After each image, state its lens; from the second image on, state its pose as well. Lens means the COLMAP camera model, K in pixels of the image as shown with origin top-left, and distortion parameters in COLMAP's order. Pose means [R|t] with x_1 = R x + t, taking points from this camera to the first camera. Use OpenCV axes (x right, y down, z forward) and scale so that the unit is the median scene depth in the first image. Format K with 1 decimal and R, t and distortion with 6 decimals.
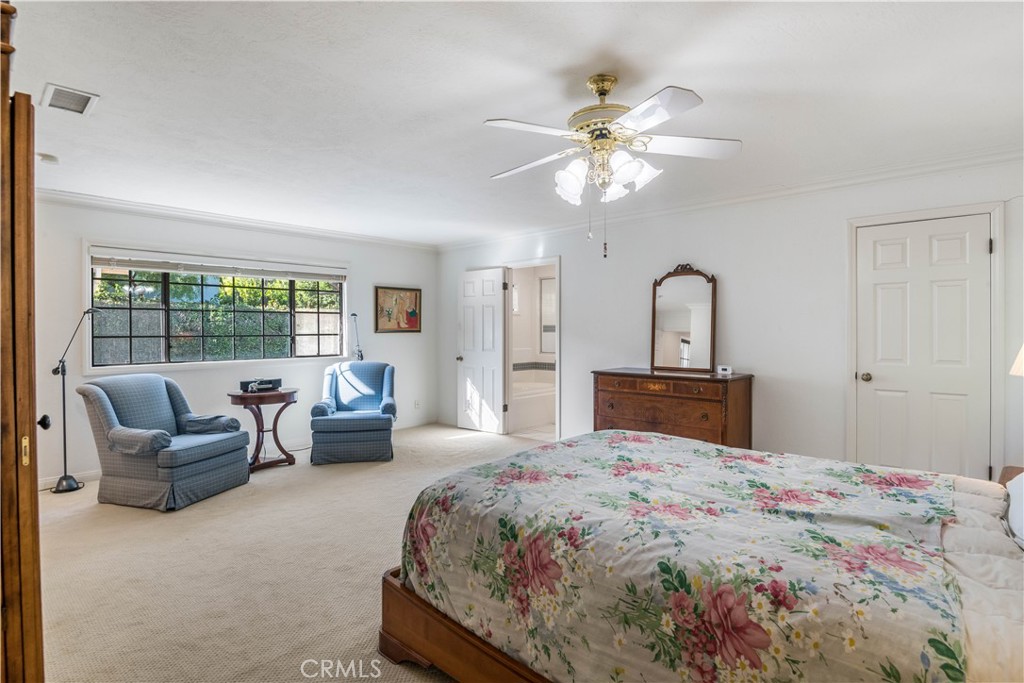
lens RADIAL K [[500.3, 0, 512.0], [0, 500.3, 341.5], [0, 0, 1]] dist [-0.001465, -0.000613]
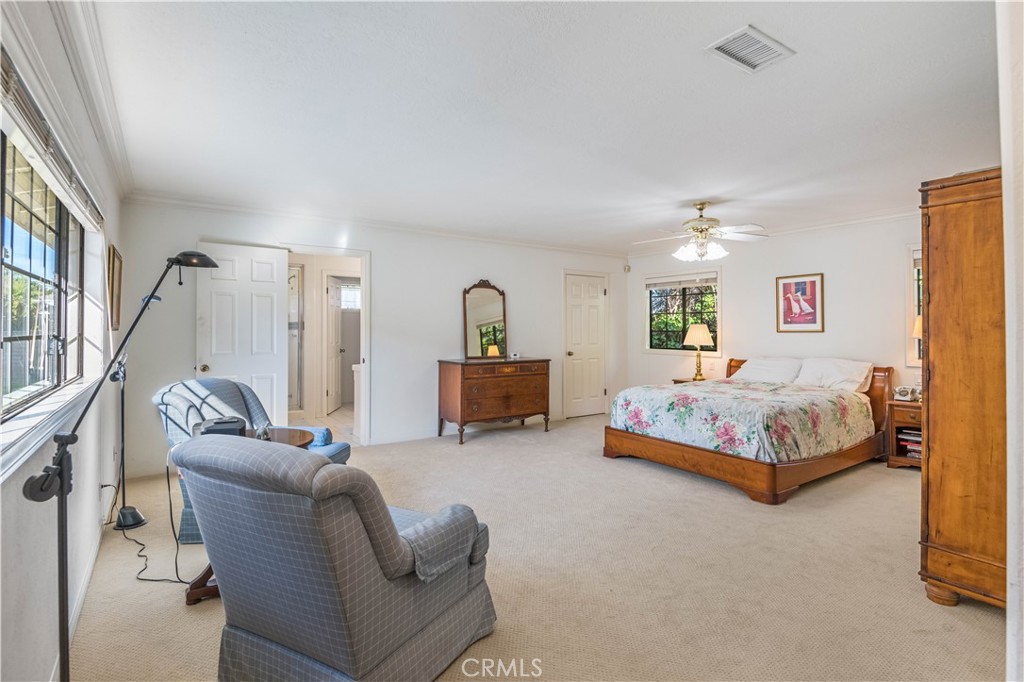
lens RADIAL K [[507.4, 0, 472.0], [0, 507.4, 325.1], [0, 0, 1]] dist [0.000573, -0.000123]
pose [[0.259155, 0.010366, 0.965780, -1.043185], [0.019501, 0.999682, -0.015963, -0.010721], [-0.965639, 0.022971, 0.258871, 0.711490]]
